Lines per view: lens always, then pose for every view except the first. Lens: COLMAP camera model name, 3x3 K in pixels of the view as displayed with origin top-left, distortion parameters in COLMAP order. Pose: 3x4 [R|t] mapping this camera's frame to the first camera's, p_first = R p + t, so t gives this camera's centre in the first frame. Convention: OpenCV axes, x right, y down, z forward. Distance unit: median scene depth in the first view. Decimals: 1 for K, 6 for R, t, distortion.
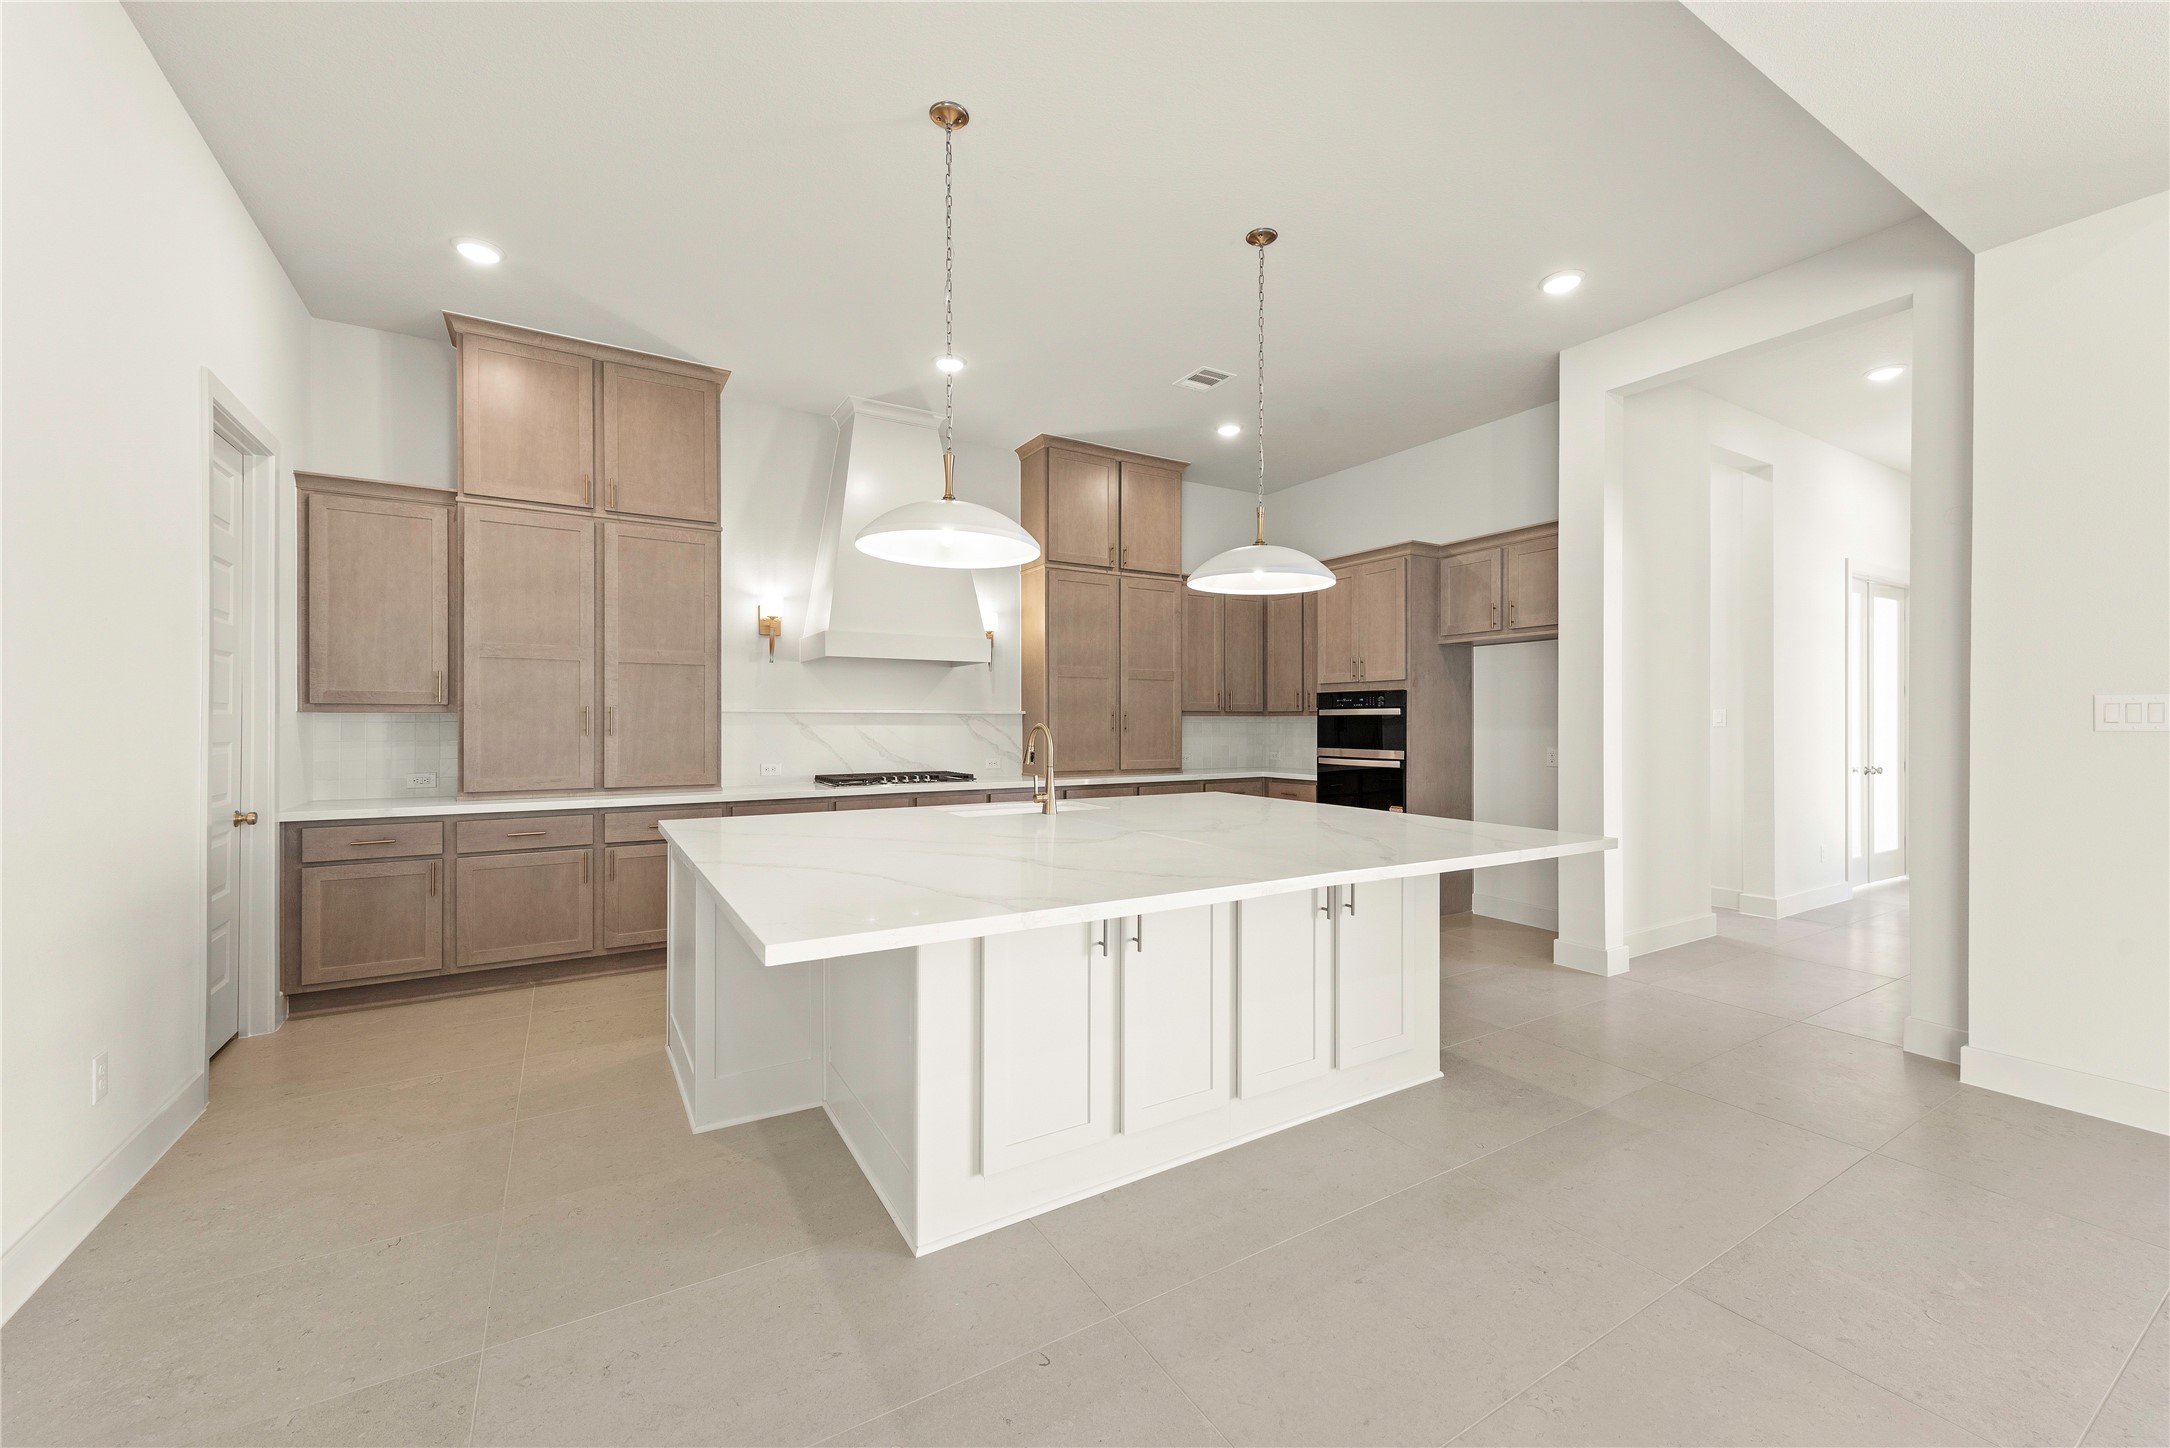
lens RADIAL K [[852.9, 0, 1078.2], [0, 852.9, 732.4], [0, 0, 1]] dist [0.008375, -0.002202]
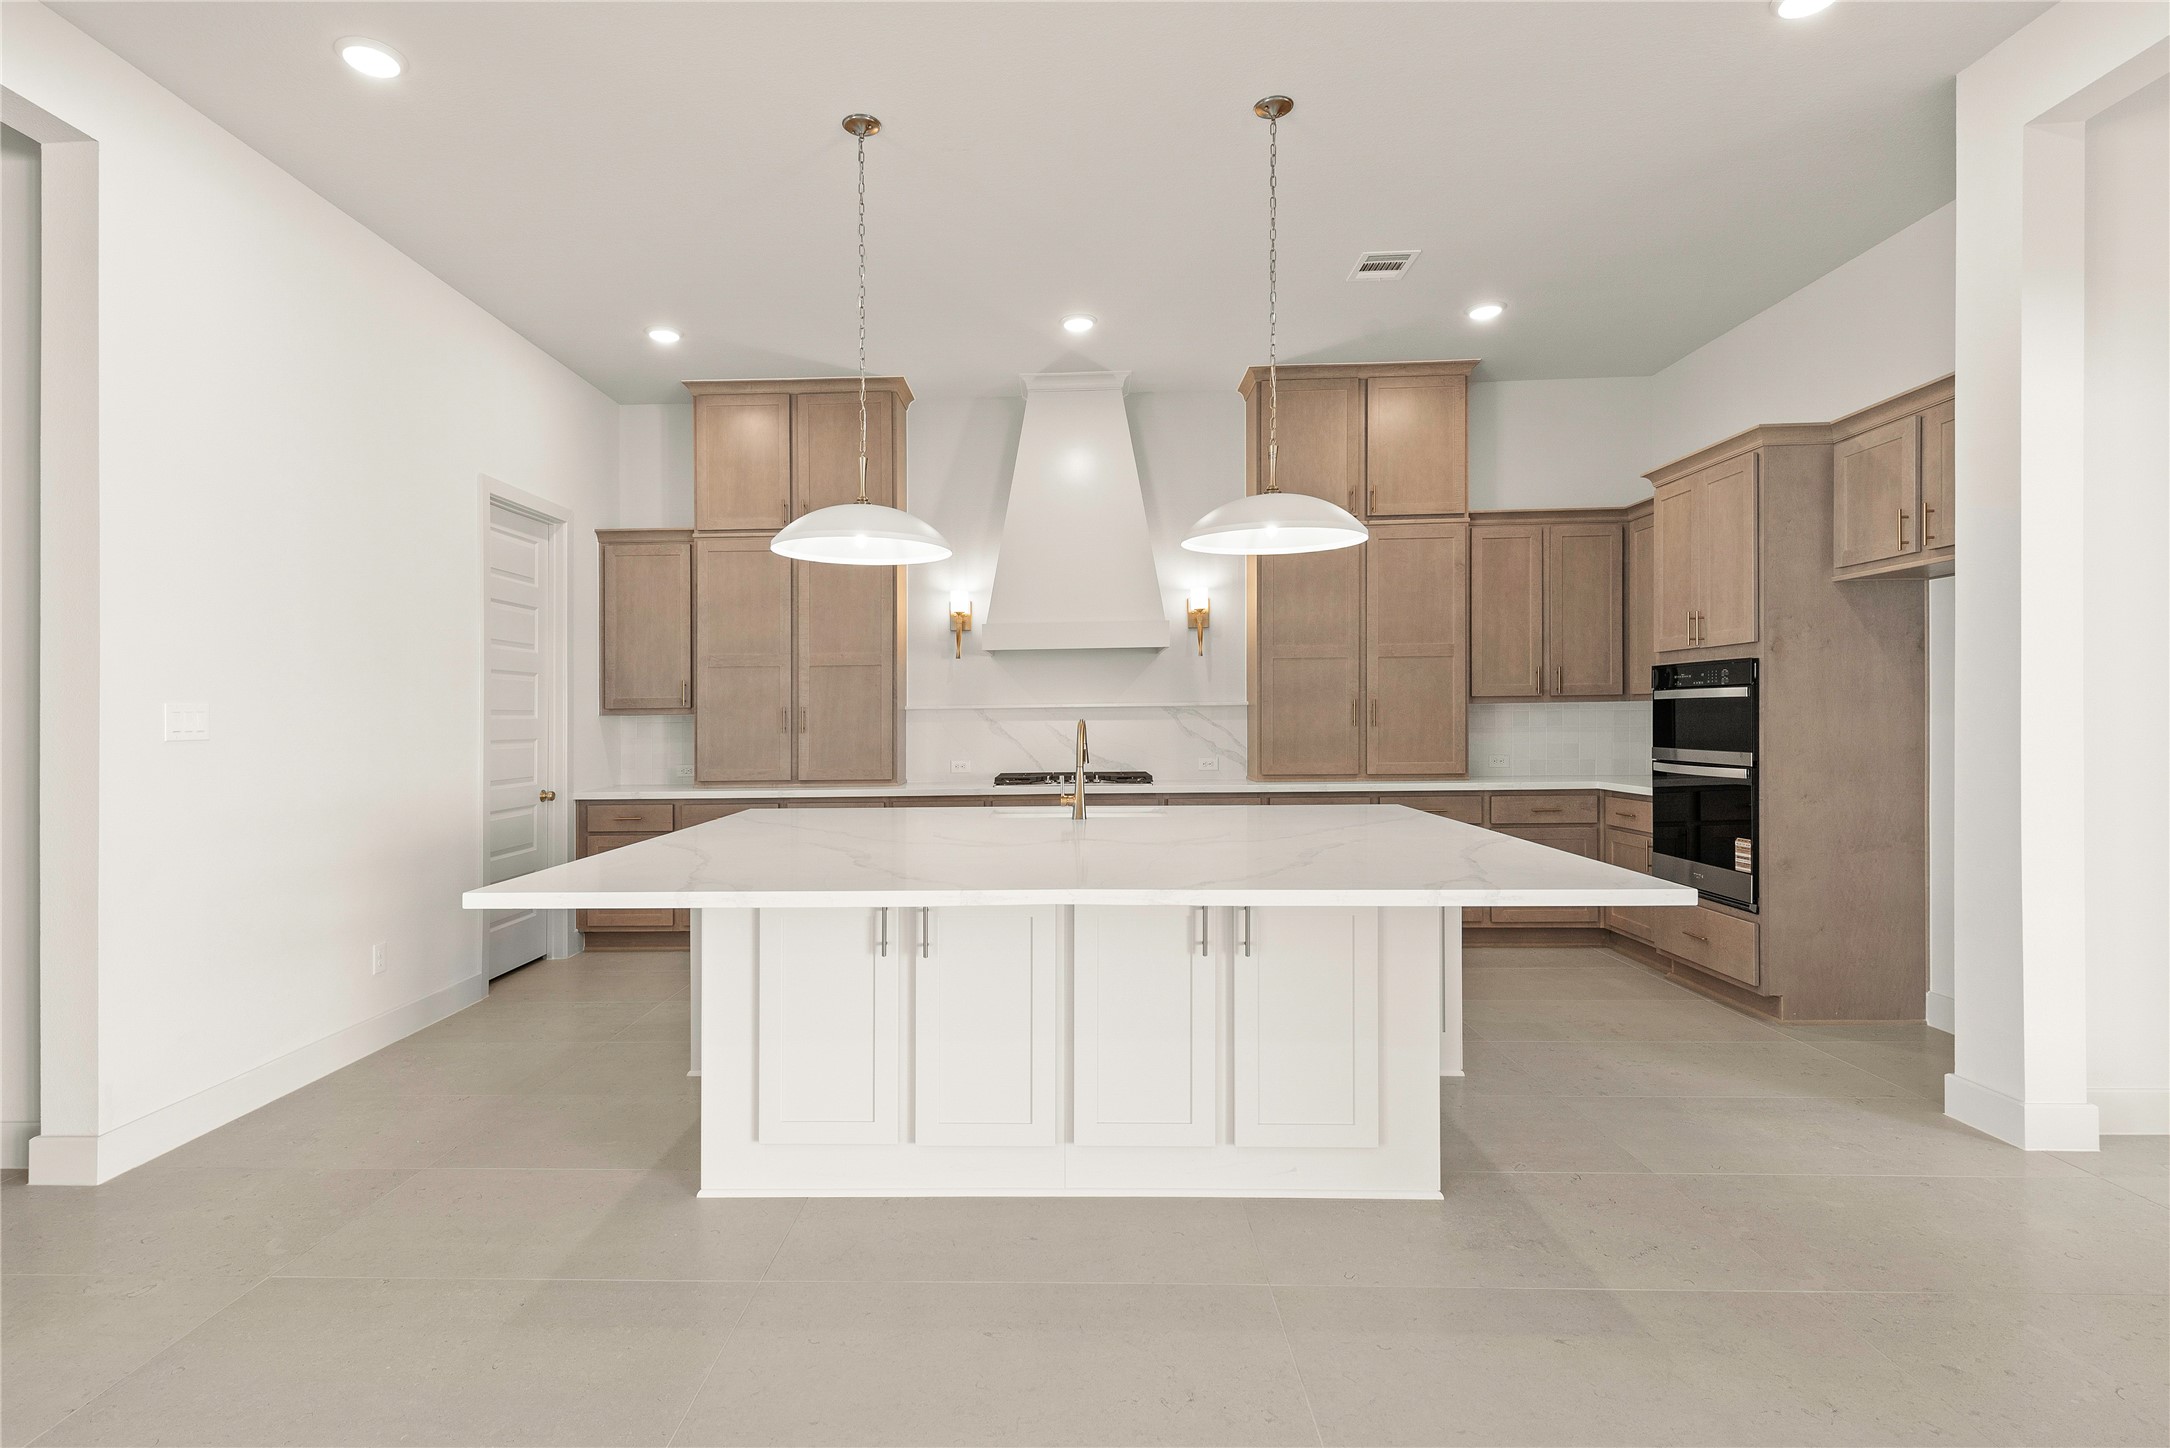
lens RADIAL K [[1036.4, 0, 1019.0], [0, 1036.4, 727.9], [0, 0, 1]] dist [0.012407, -0.002209]
pose [[0.831160, -0.005692, -0.556005, 0.363872], [0.006992, 0.999976, 0.000214, -0.001168], [0.555990, -0.004066, 0.831179, 0.038213]]
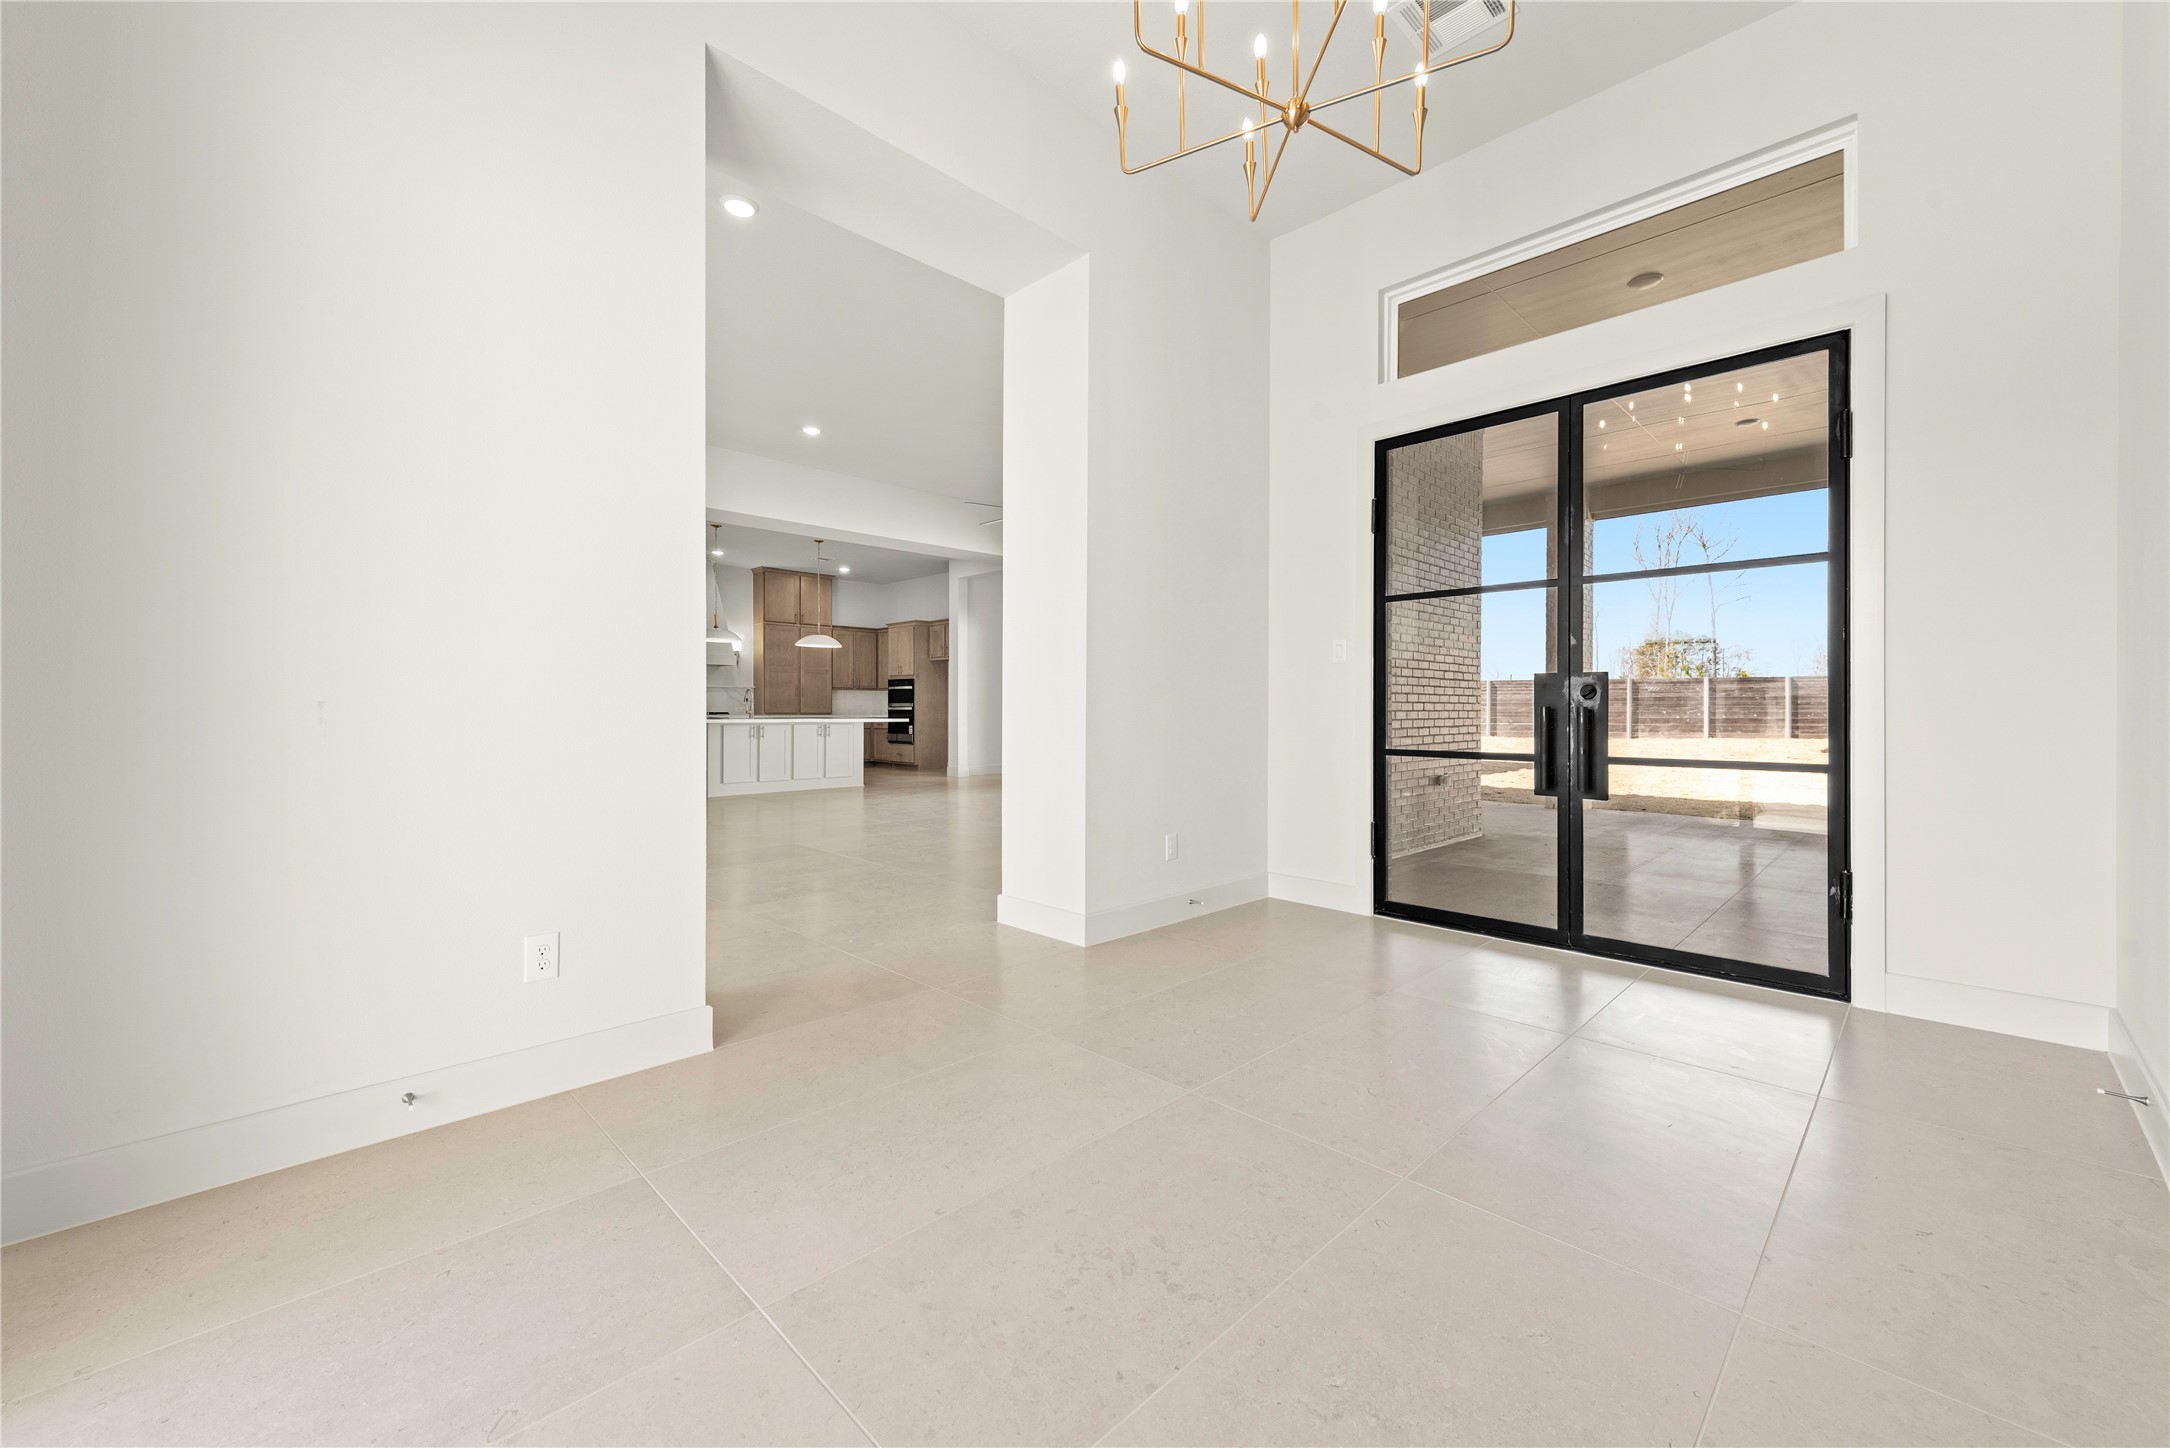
lens RADIAL K [[852.9, 0, 1088.3], [0, 852.9, 716.3], [0, 0, 1]] dist [0.008375, -0.002202]
pose [[0.969358, 0.002736, 0.245638, 0.269772], [0.000031, 0.999937, -0.011261, 0.089760], [-0.245653, 0.010923, 0.969296, -1.579449]]
